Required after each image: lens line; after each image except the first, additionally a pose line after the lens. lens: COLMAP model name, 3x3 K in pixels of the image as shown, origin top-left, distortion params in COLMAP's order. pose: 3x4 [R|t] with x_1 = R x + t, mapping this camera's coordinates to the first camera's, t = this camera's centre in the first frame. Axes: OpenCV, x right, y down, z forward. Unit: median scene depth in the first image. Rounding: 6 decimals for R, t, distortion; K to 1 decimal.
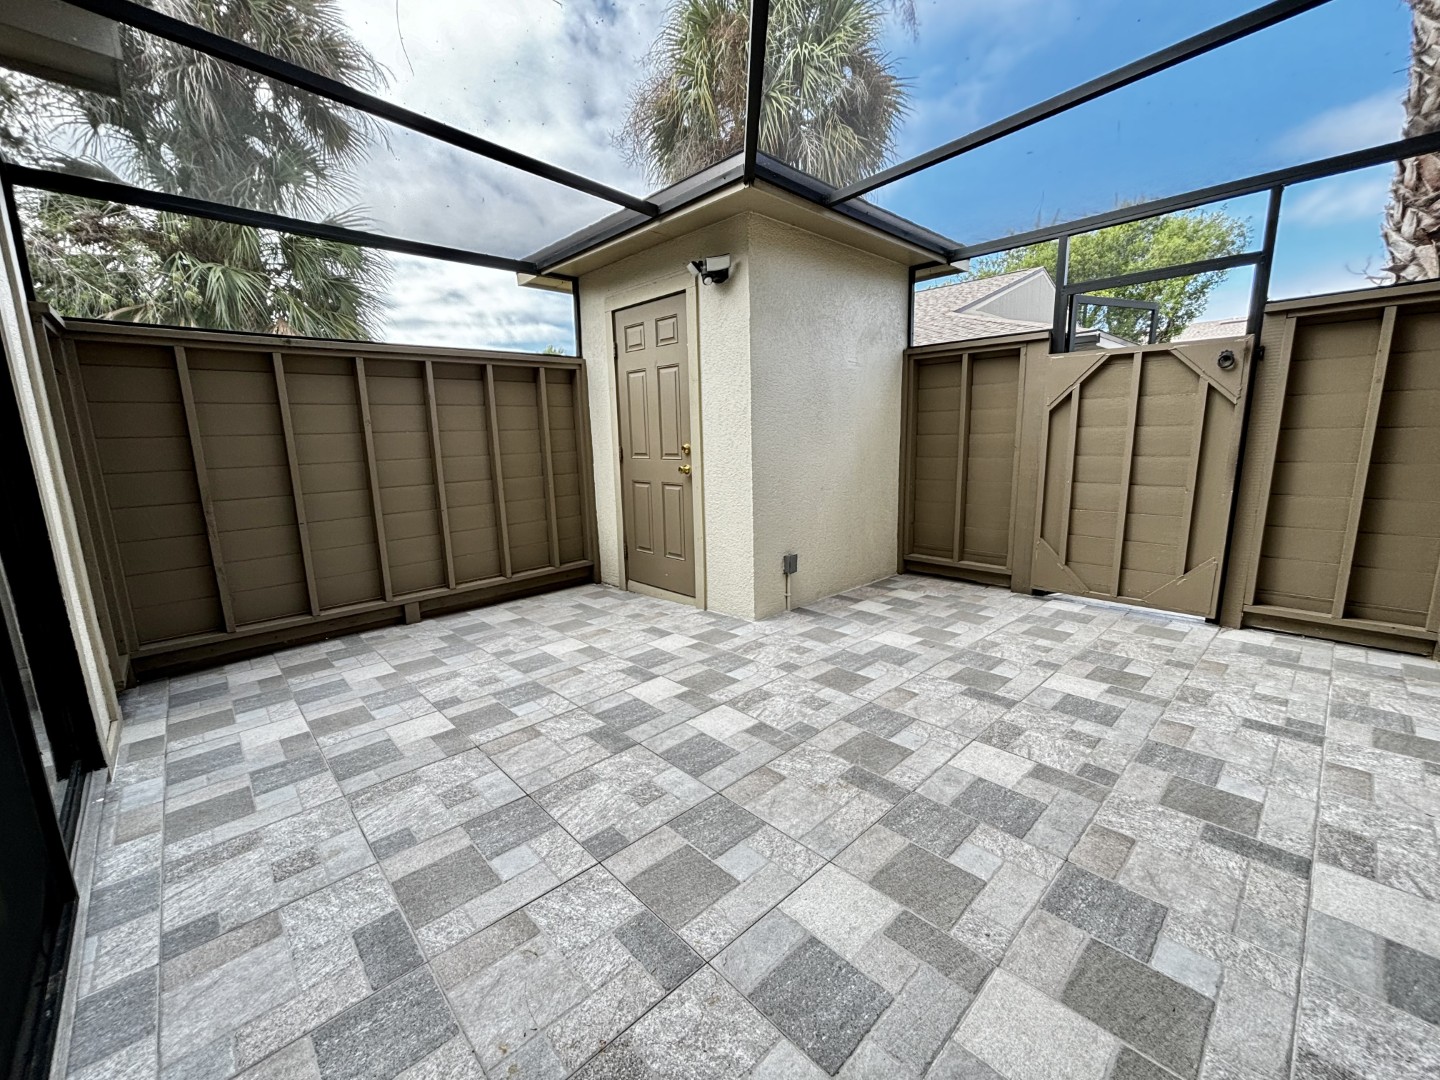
lens RADIAL K [[579.8, 0, 720.0], [0, 579.8, 540.0], [0, 0, 1]] dist [0.003487, 0.000749]
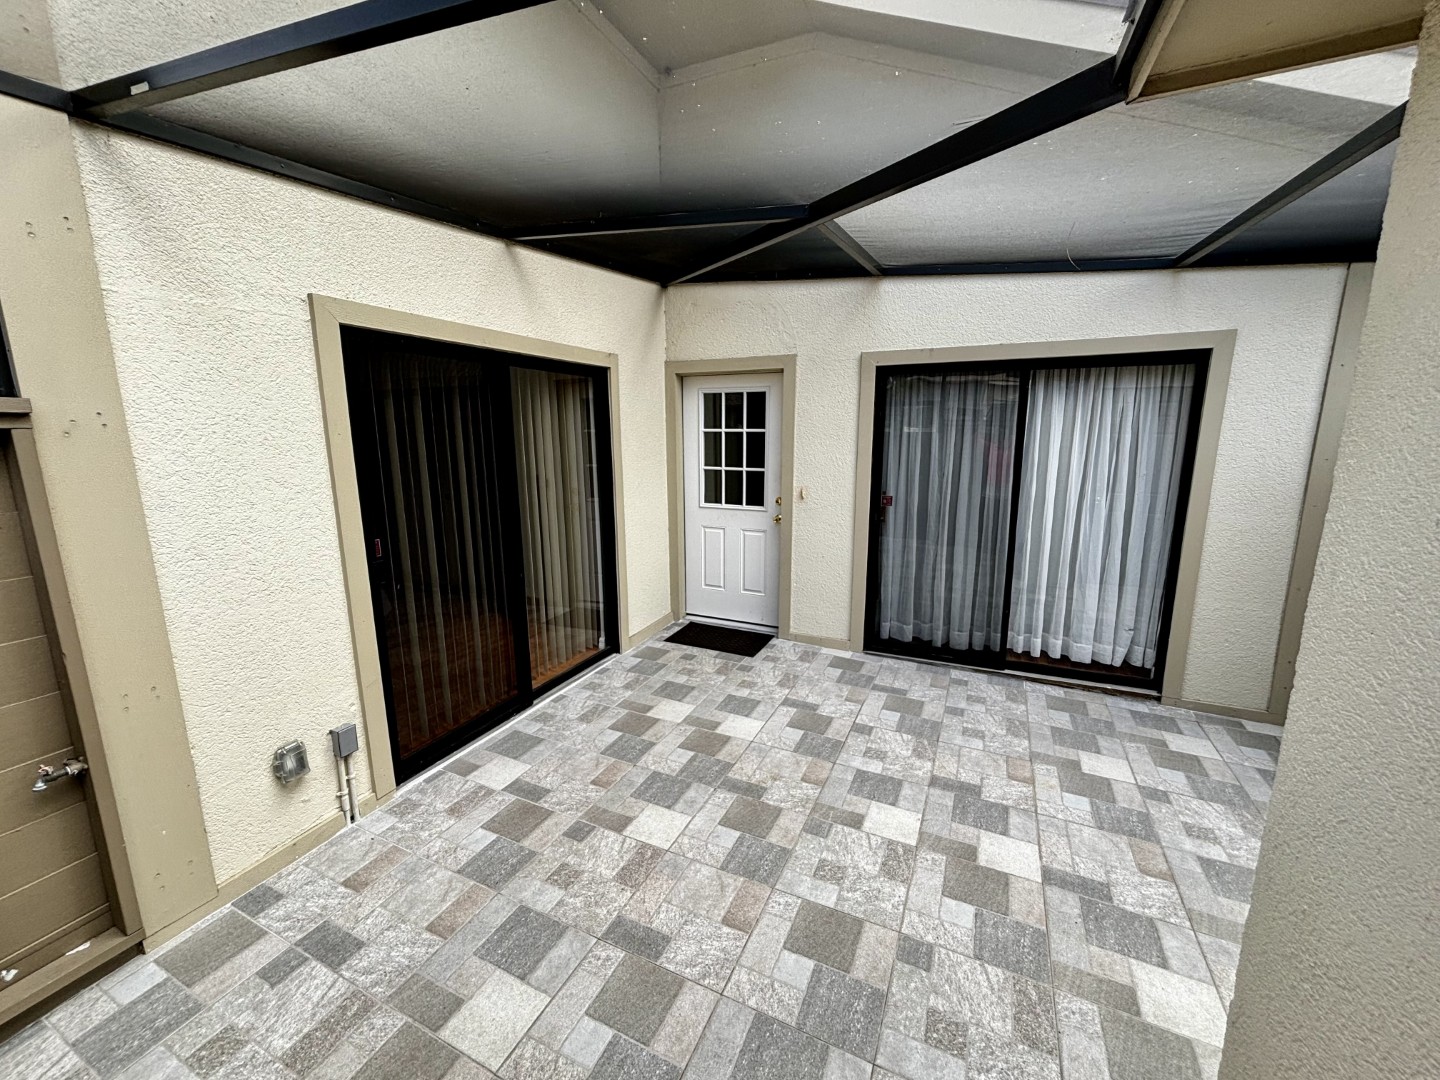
lens RADIAL K [[580.5, 0, 715.5], [0, 580.5, 537.0], [0, 0, 1]] dist [-0.000062, -0.000014]
pose [[-0.930298, 0.100544, -0.352757, 0.592901], [-0.036938, 0.931132, 0.362807, -0.509277], [0.364941, 0.350549, -0.862516, 1.540236]]
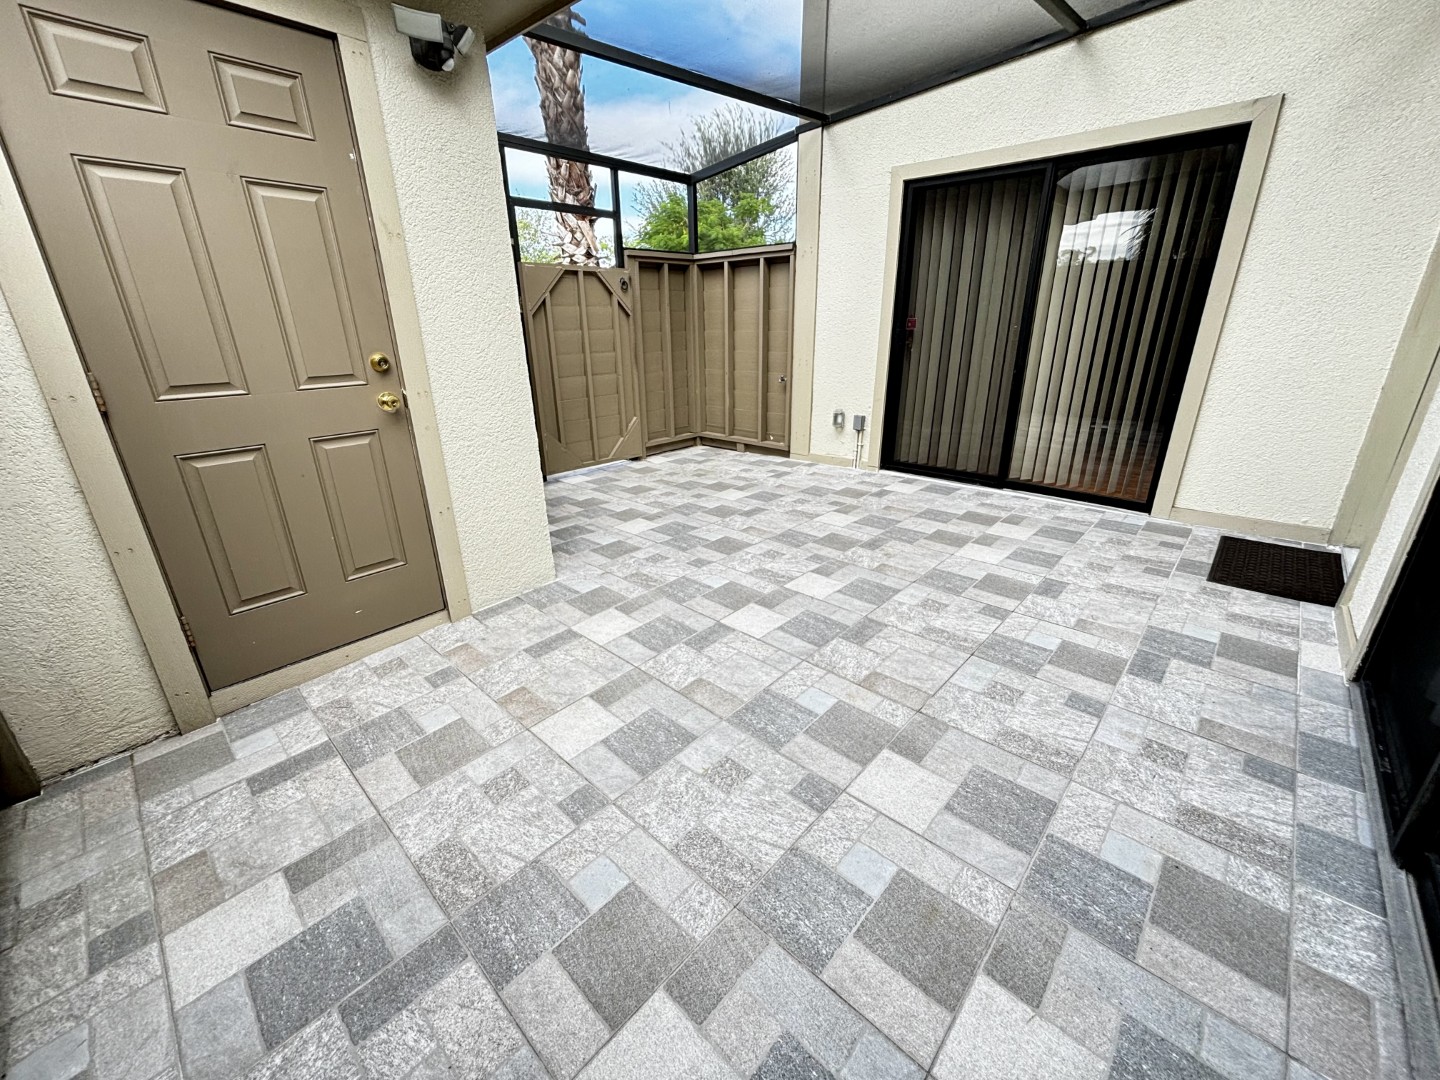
lens RADIAL K [[579.8, 0, 720.0], [0, 579.8, 540.0], [0, 0, 1]] dist [0.003487, 0.000749]
pose [[-0.065779, -0.327101, 0.942697, -1.008524], [0.201750, 0.920872, 0.333605, -0.188943], [-0.977226, 0.212133, 0.005419, 1.114949]]
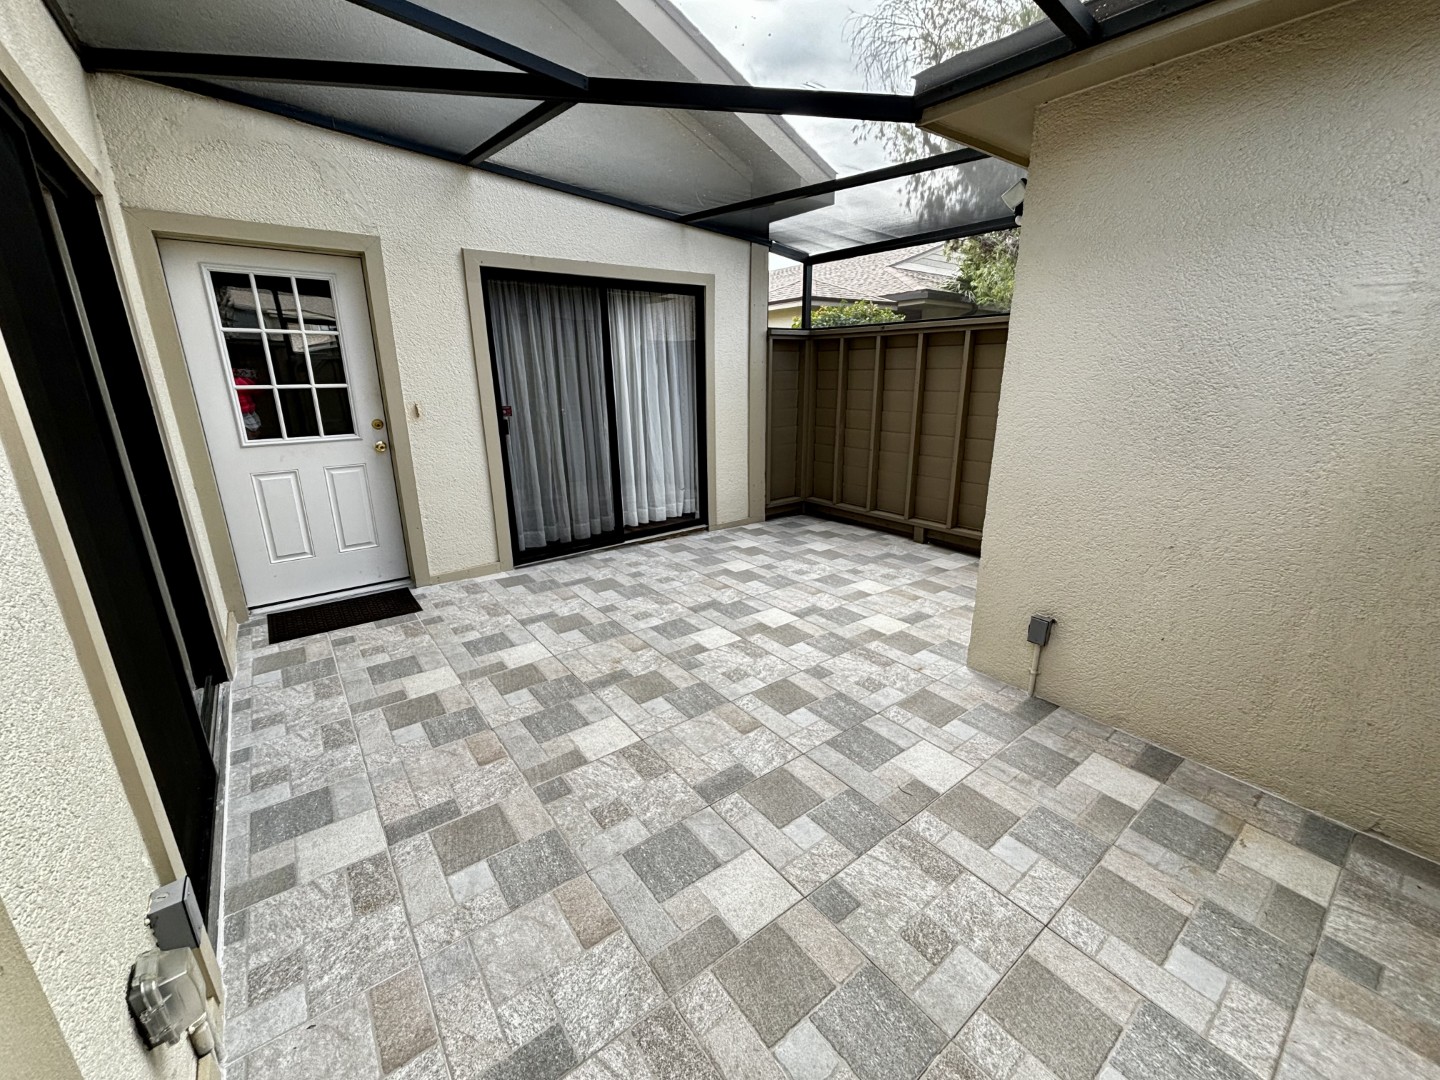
lens RADIAL K [[579.8, 0, 720.0], [0, 579.8, 540.0], [0, 0, 1]] dist [0.003487, 0.000749]
pose [[-0.095309, 0.306698, -0.947023, 1.155294], [-0.171685, 0.932033, 0.319122, -0.312271], [0.980531, 0.193005, -0.036176, 0.975973]]
